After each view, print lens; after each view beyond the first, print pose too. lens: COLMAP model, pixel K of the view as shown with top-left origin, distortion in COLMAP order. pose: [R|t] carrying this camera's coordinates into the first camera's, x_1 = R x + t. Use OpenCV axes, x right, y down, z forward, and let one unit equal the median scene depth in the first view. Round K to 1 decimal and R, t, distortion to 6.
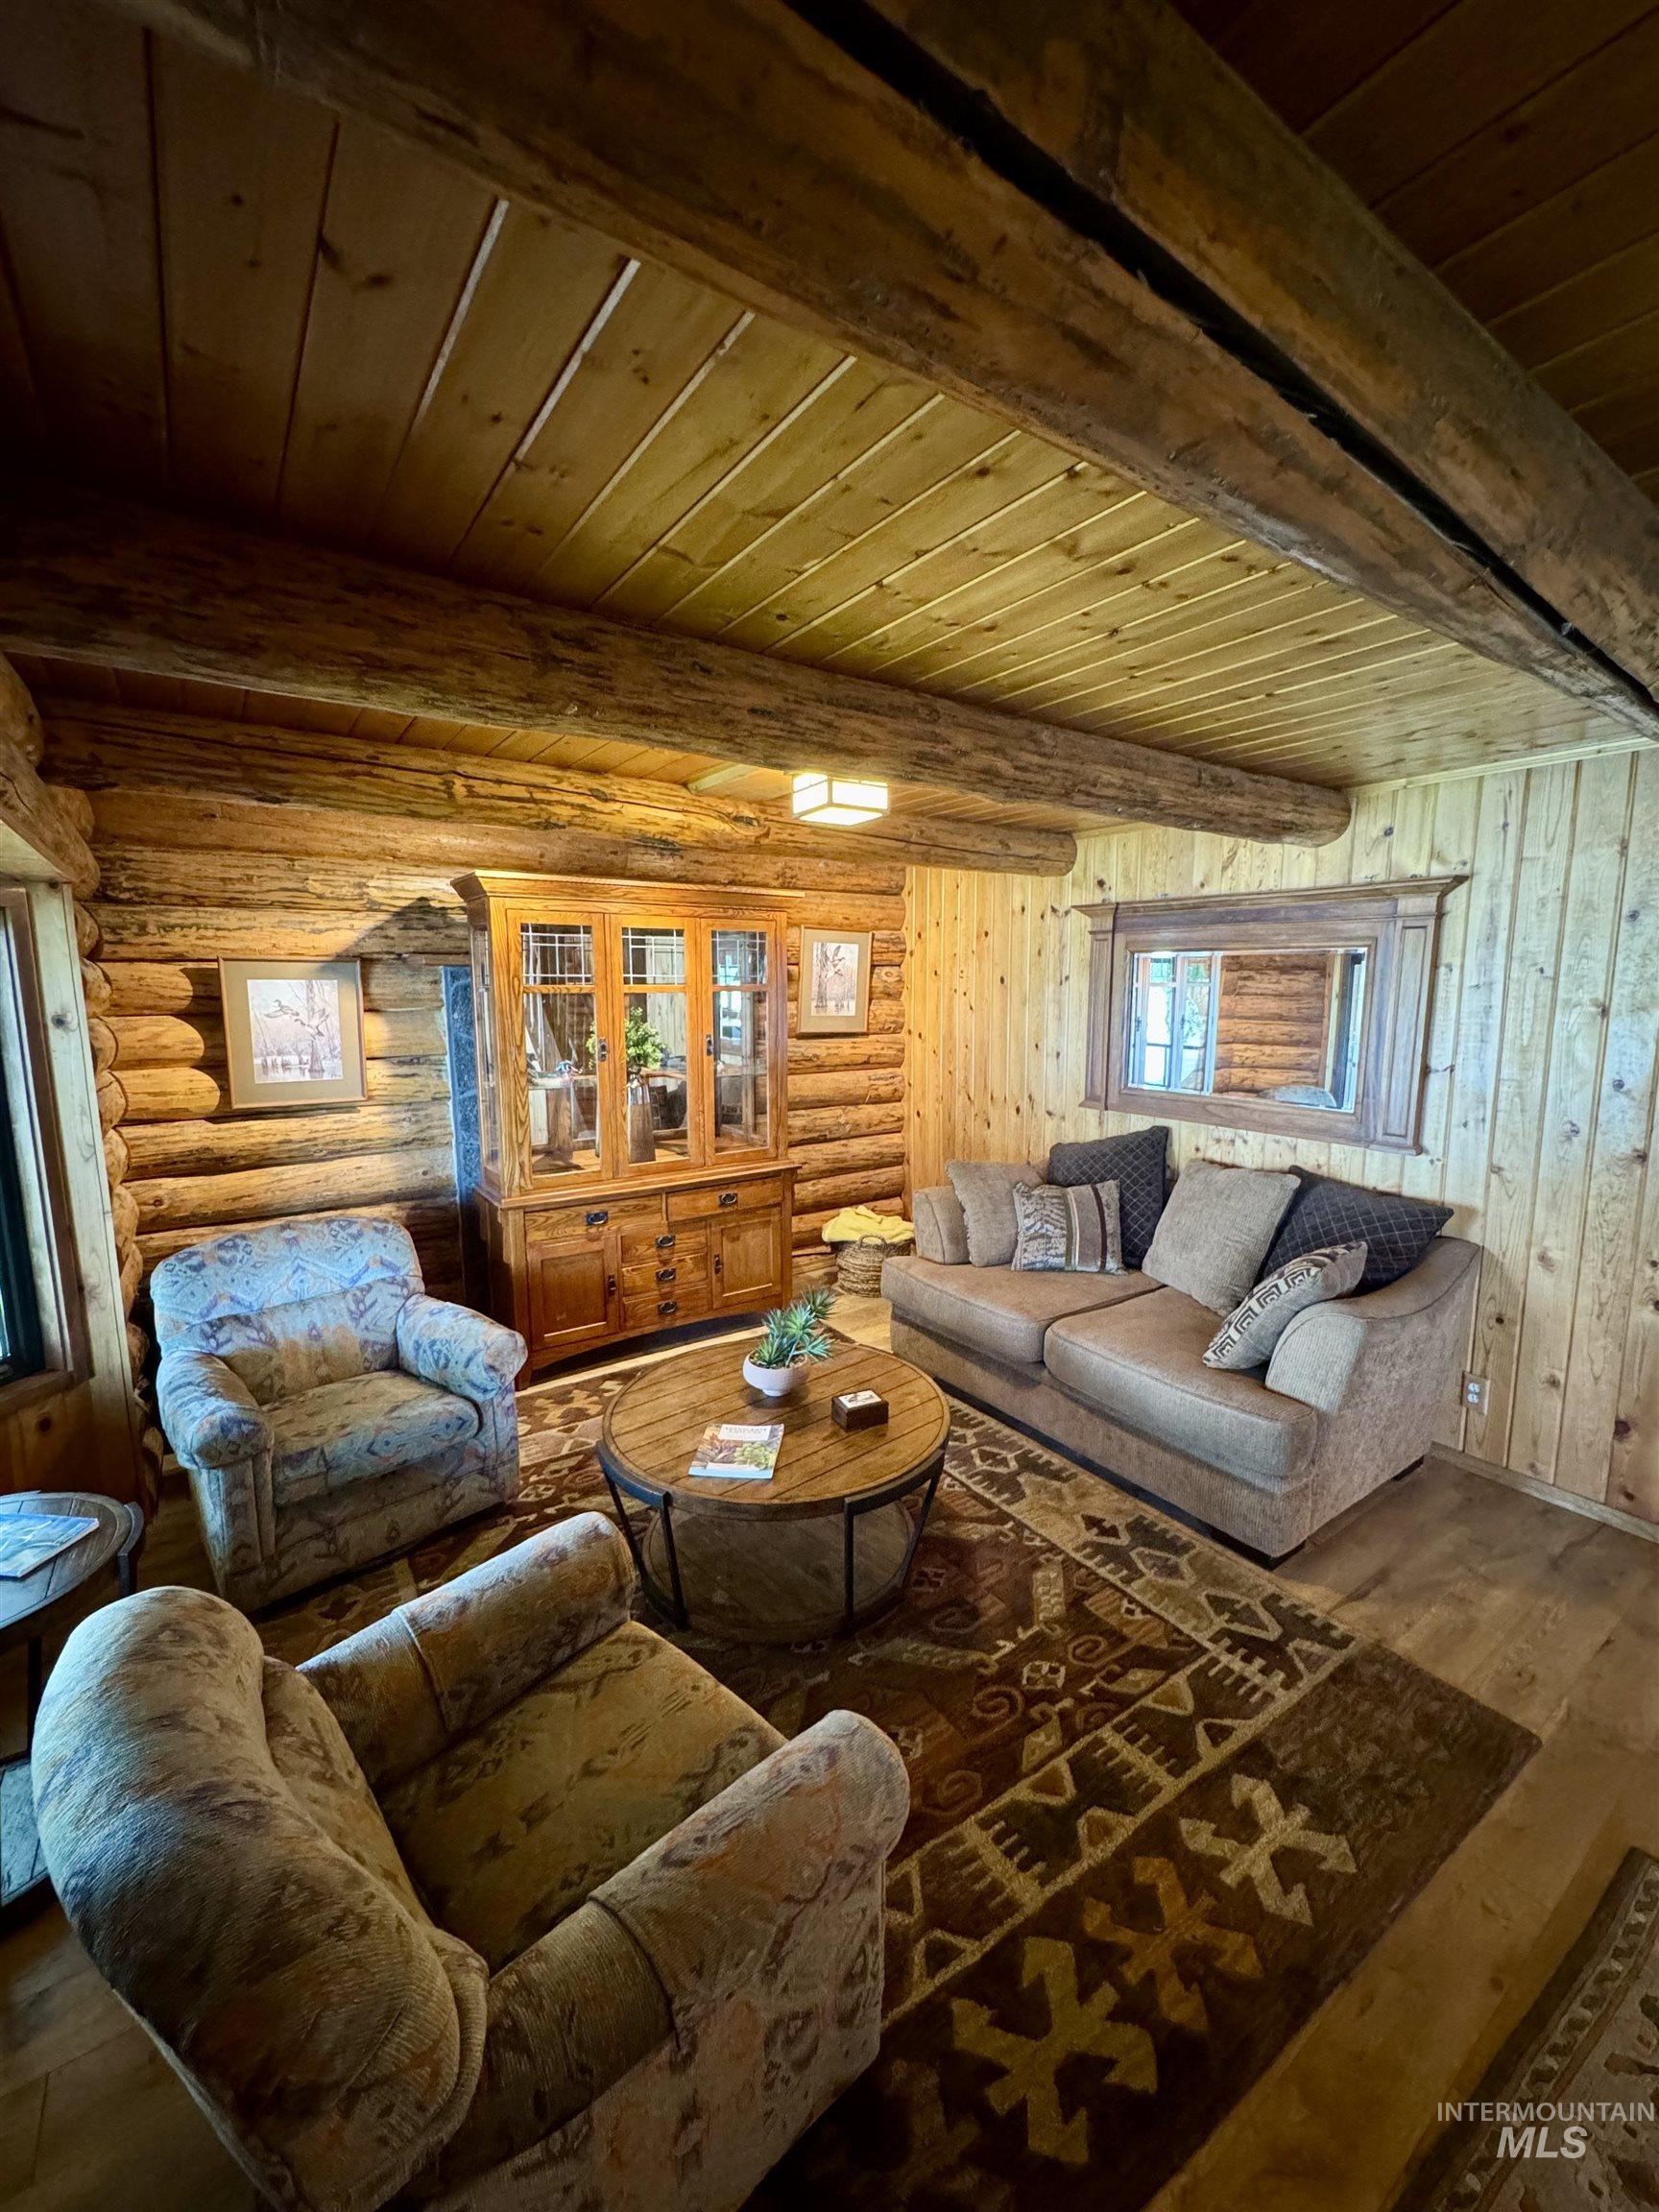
lens RADIAL K [[885.5, 0, 832.9], [0, 885.5, 1107.9], [0, 0, 1]] dist [-0.002636, 0.000249]
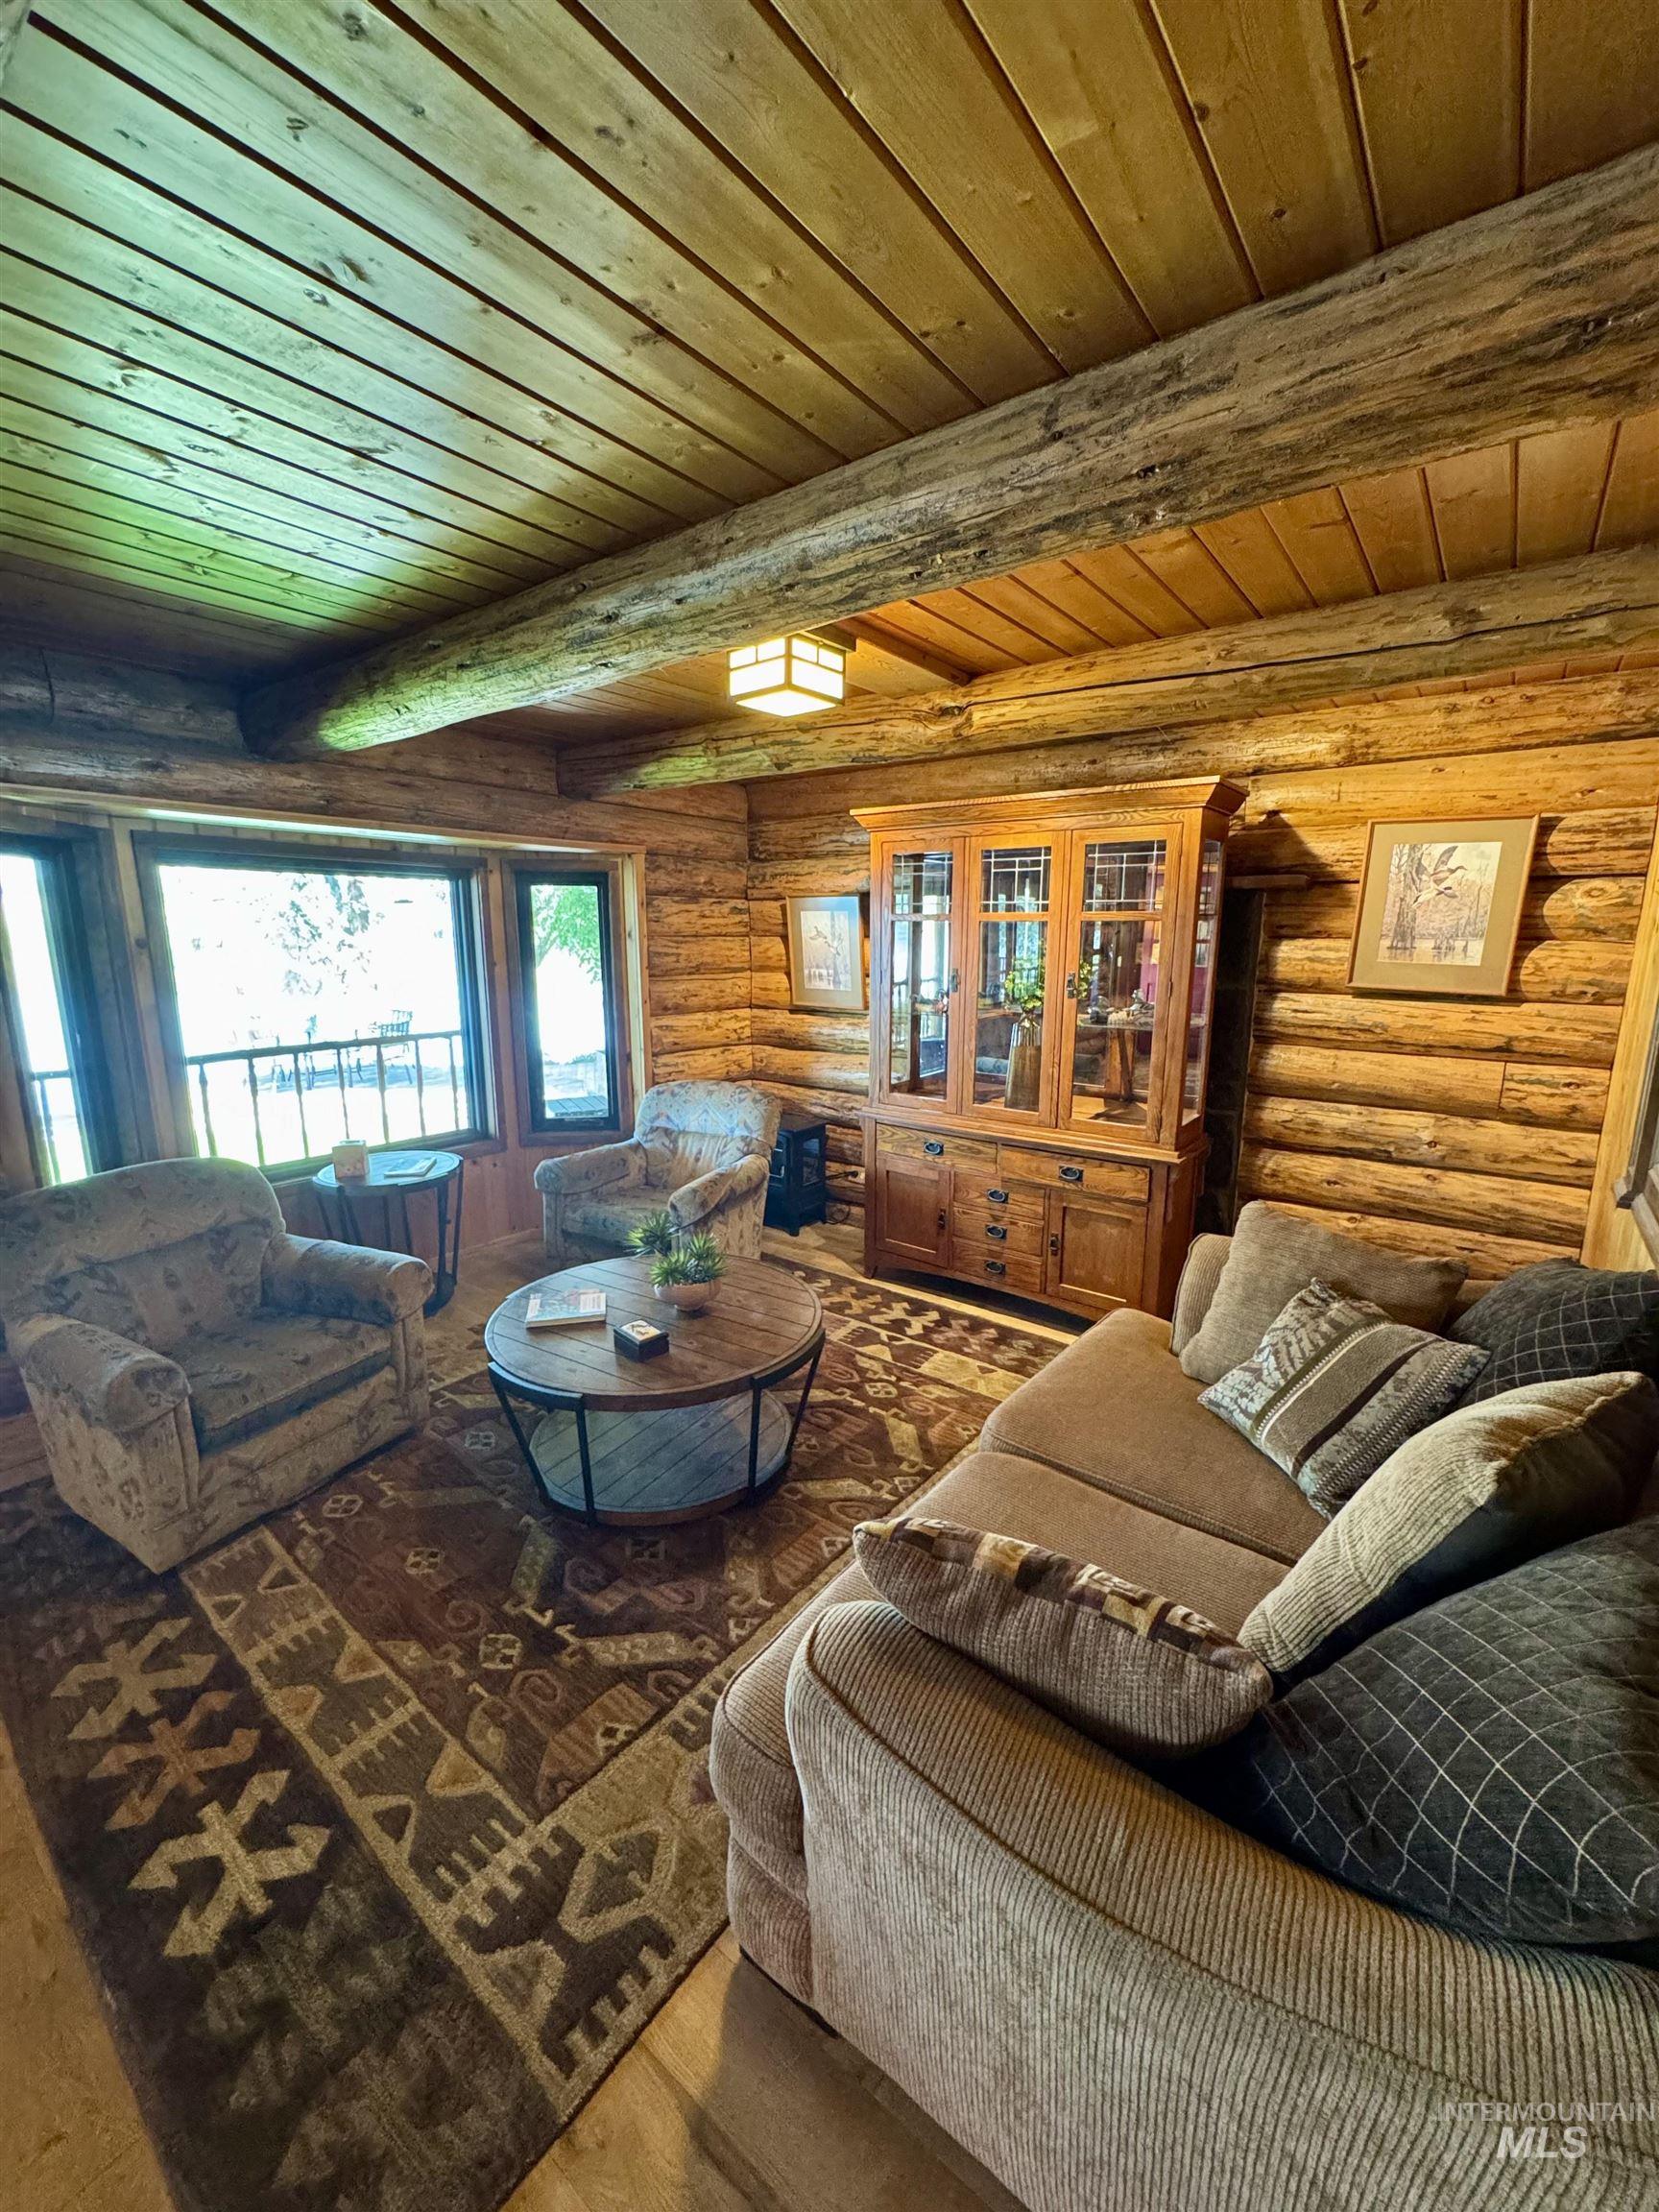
lens RADIAL K [[885.5, 0, 832.9], [0, 885.5, 1107.9], [0, 0, 1]] dist [-0.002636, 0.000249]
pose [[0.303456, 0.192737, -0.933149, 0.694592], [-0.136126, 0.978052, 0.157744, -0.069608], [0.943072, 0.079158, 0.323032, 0.621347]]
